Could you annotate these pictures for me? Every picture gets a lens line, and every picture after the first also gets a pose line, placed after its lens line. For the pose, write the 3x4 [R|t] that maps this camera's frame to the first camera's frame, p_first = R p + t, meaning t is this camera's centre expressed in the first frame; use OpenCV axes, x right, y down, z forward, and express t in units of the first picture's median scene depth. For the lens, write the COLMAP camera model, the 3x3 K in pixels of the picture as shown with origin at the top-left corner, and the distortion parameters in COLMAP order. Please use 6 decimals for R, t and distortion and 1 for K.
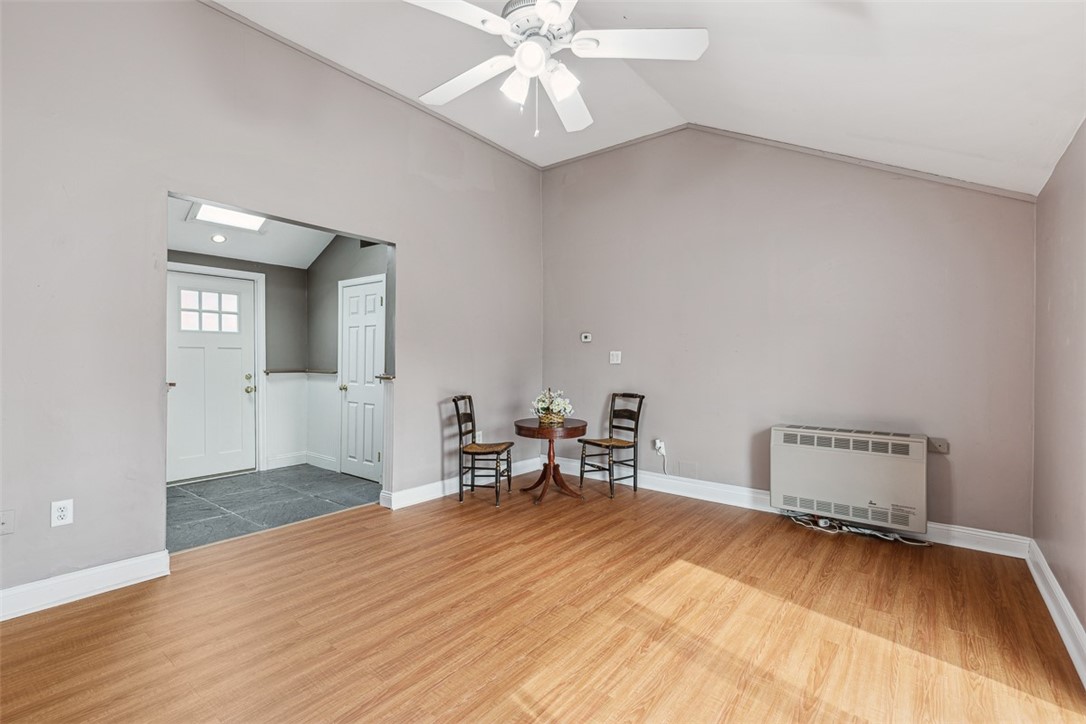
lens RADIAL K [[497.8, 0, 544.2], [0, 497.8, 359.7], [0, 0, 1]] dist [0.008653, 0.000199]
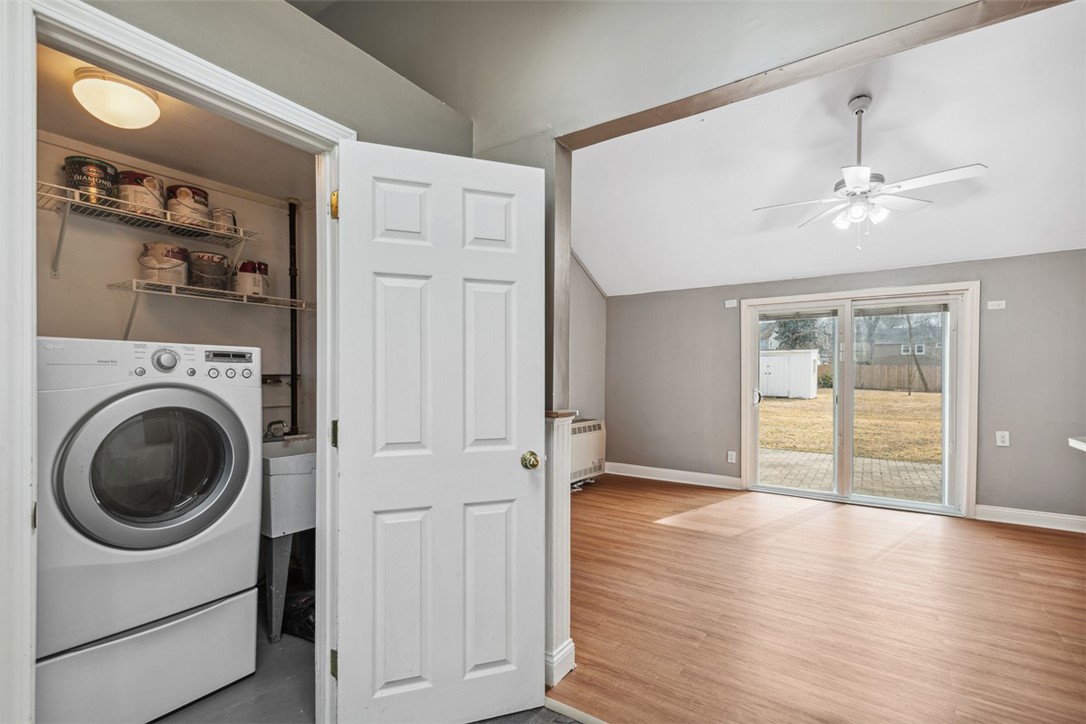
lens RADIAL K [[497.8, 0, 547.2], [0, 497.8, 376.2], [0, 0, 1]] dist [0.008653, 0.000199]
pose [[-0.067541, -0.006684, 0.997694, -0.954497], [-0.001663, 0.999977, 0.006587, -0.005714], [-0.997715, -0.001215, -0.067551, 1.257190]]
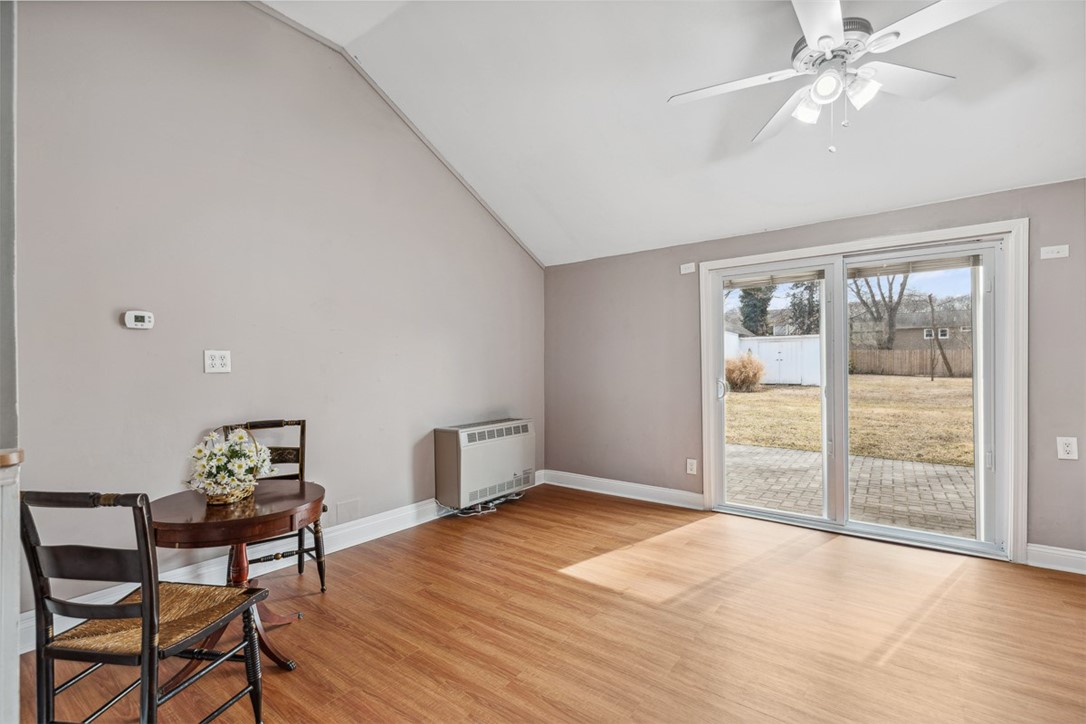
lens RADIAL K [[497.8, 0, 540.2], [0, 497.8, 364.1], [0, 0, 1]] dist [0.008653, 0.000199]
pose [[-0.029231, -0.002342, 0.999570, -0.618423], [0.011658, 0.999928, 0.002684, 0.000982], [-0.999505, 0.011732, -0.029201, 0.962773]]
